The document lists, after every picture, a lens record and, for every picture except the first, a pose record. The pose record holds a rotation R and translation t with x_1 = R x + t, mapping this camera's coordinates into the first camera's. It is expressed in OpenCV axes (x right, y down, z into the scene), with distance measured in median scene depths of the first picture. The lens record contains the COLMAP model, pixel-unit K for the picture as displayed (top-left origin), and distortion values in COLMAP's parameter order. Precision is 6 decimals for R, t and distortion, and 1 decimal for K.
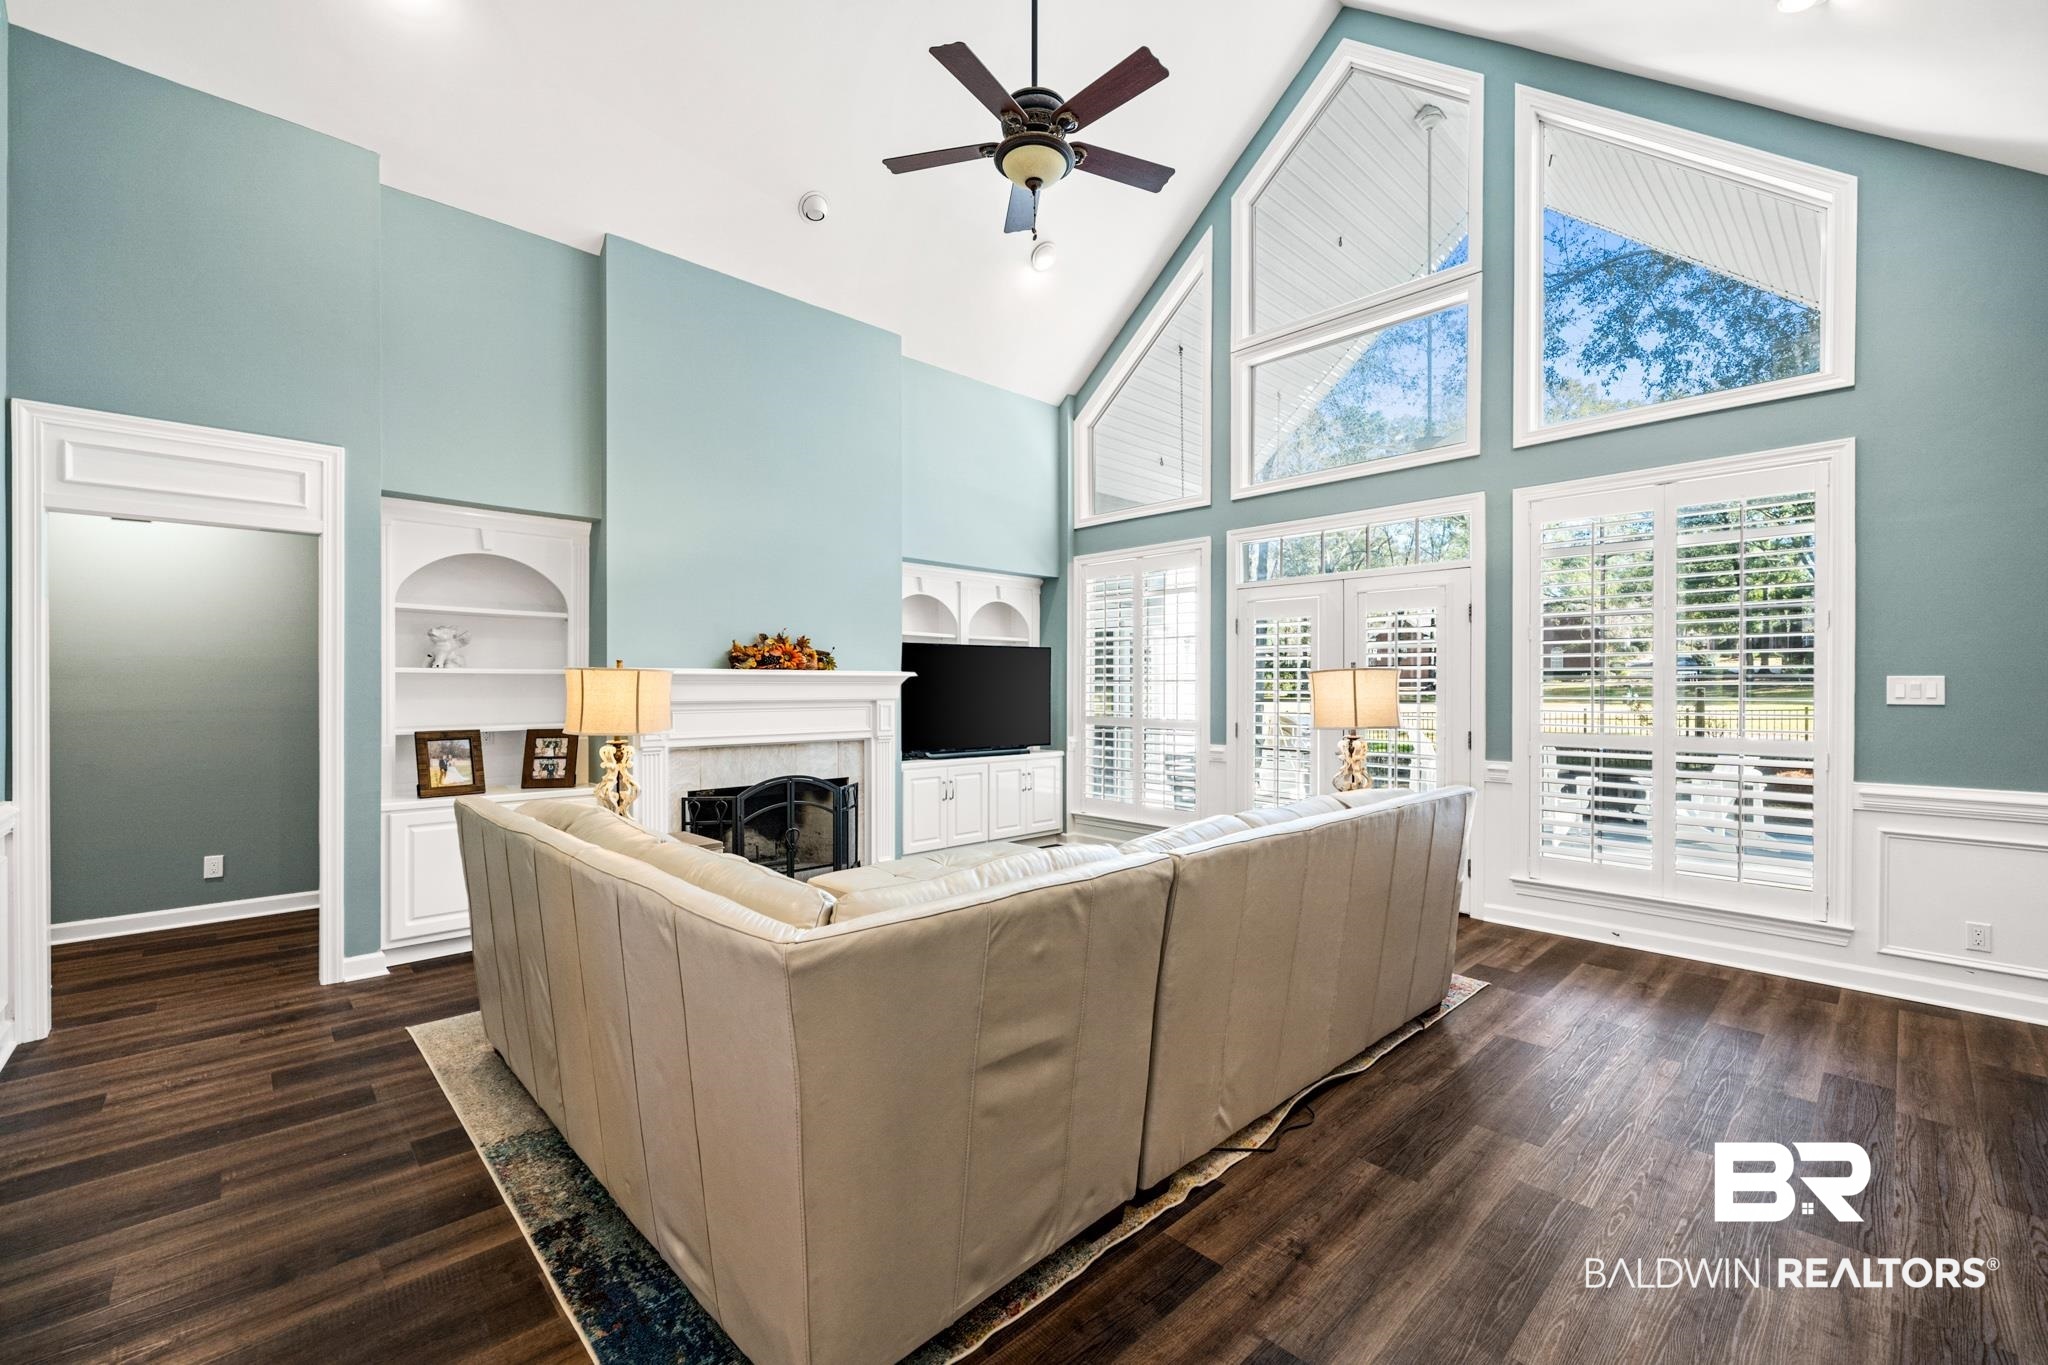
lens RADIAL K [[834.7, 0, 1017.8], [0, 834.7, 693.3], [0, 0, 1]] dist [-0.003750, 0.000658]
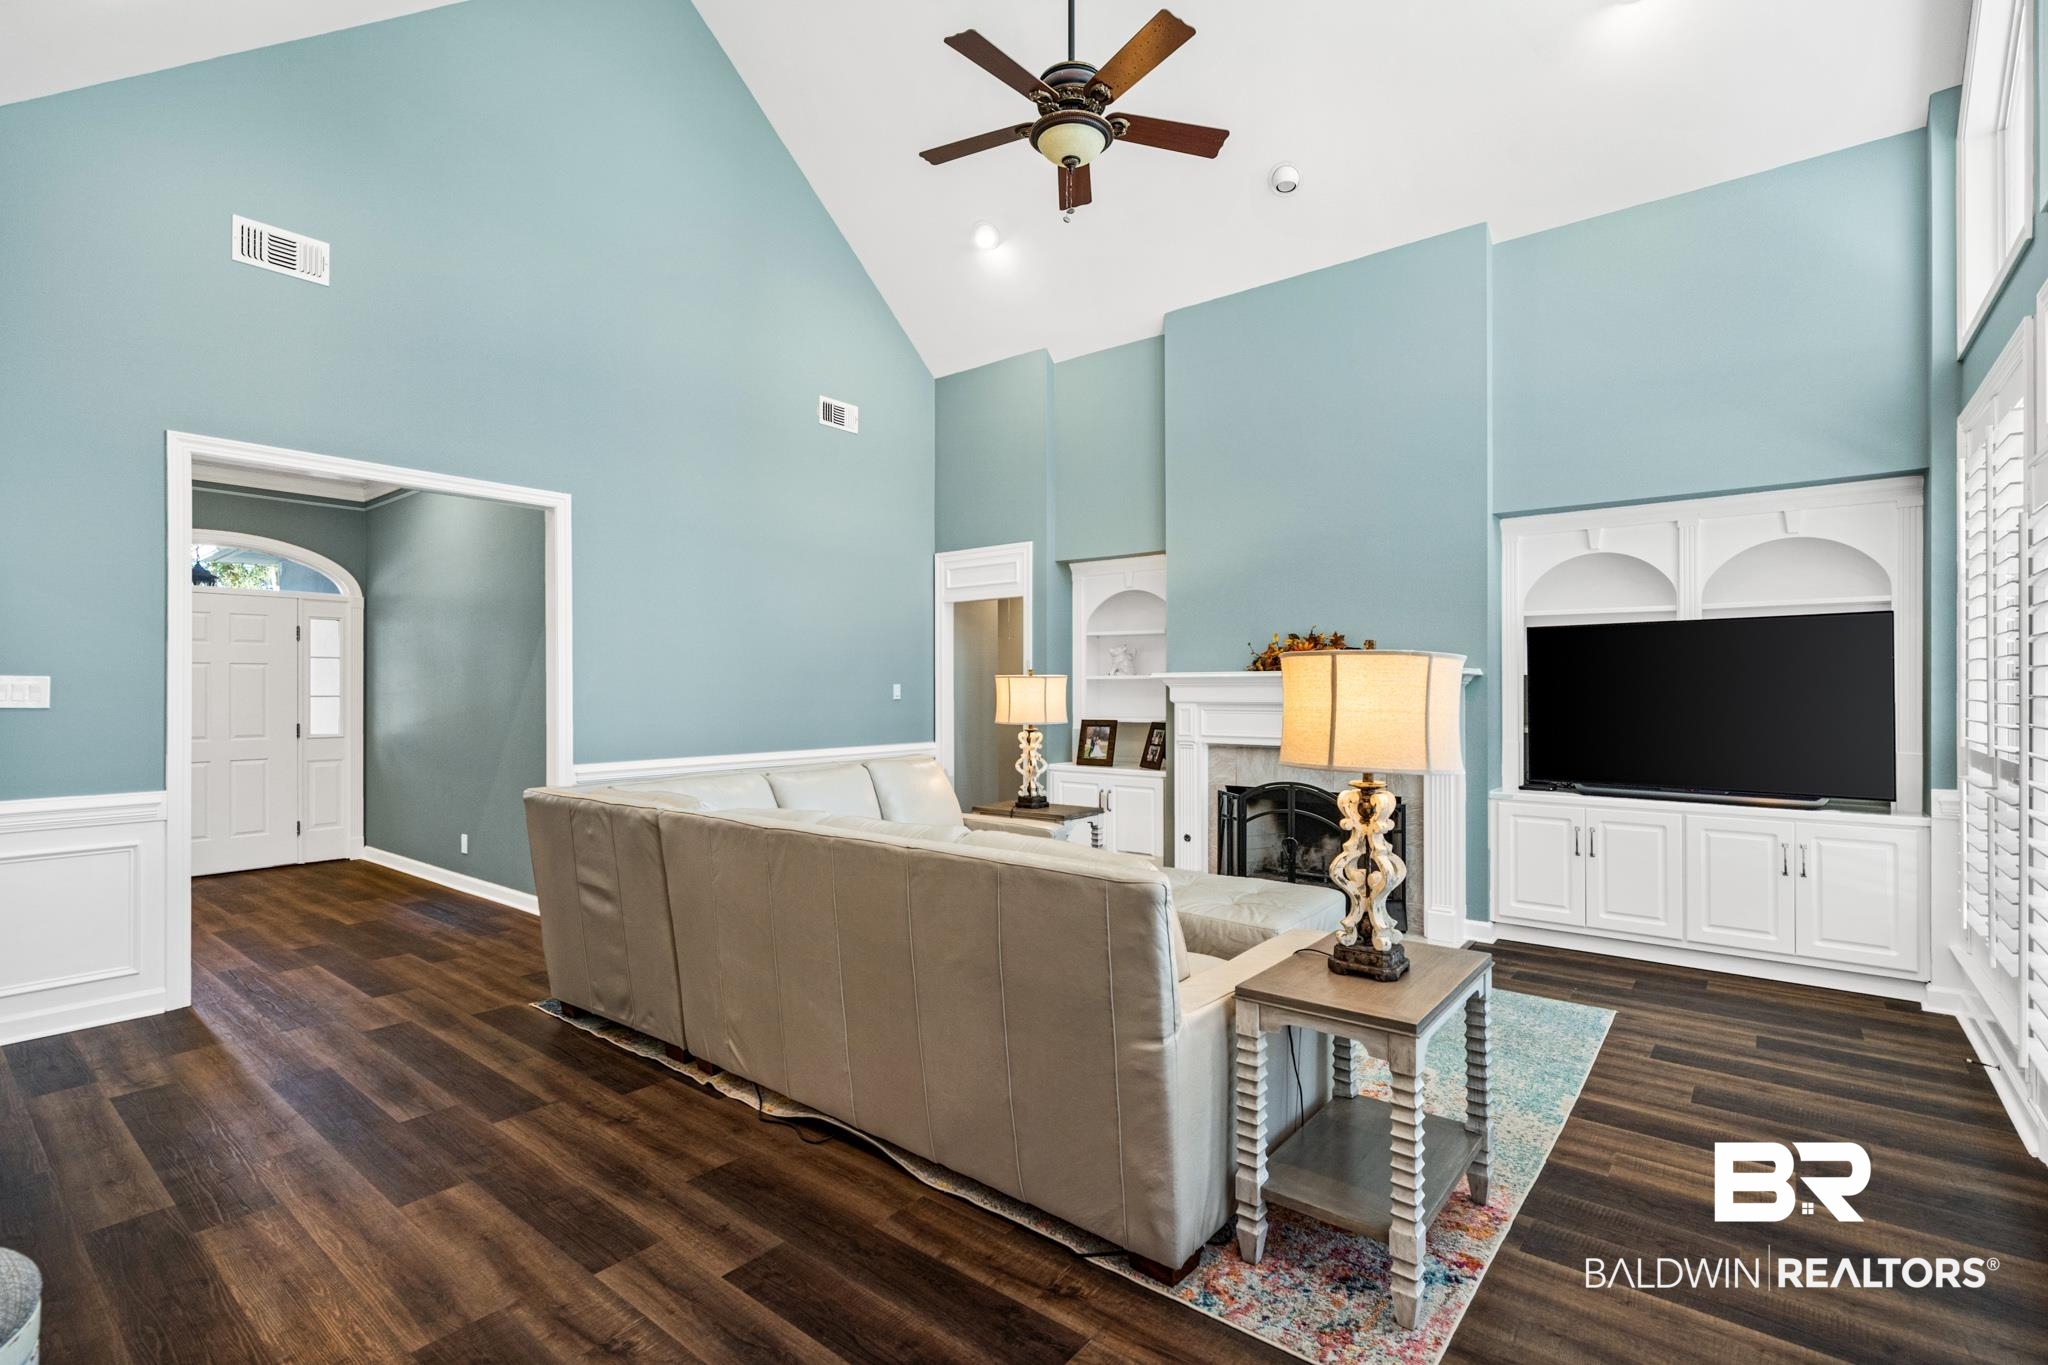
lens RADIAL K [[932.2, 0, 1030.5], [0, 932.2, 682.7], [0, 0, 1]] dist [0.001595, 0.000409]
pose [[0.148802, -0.006920, -0.988843, 0.854198], [-0.005030, 0.999957, -0.007755, -0.005491], [0.988854, 0.006128, 0.148761, 0.637329]]
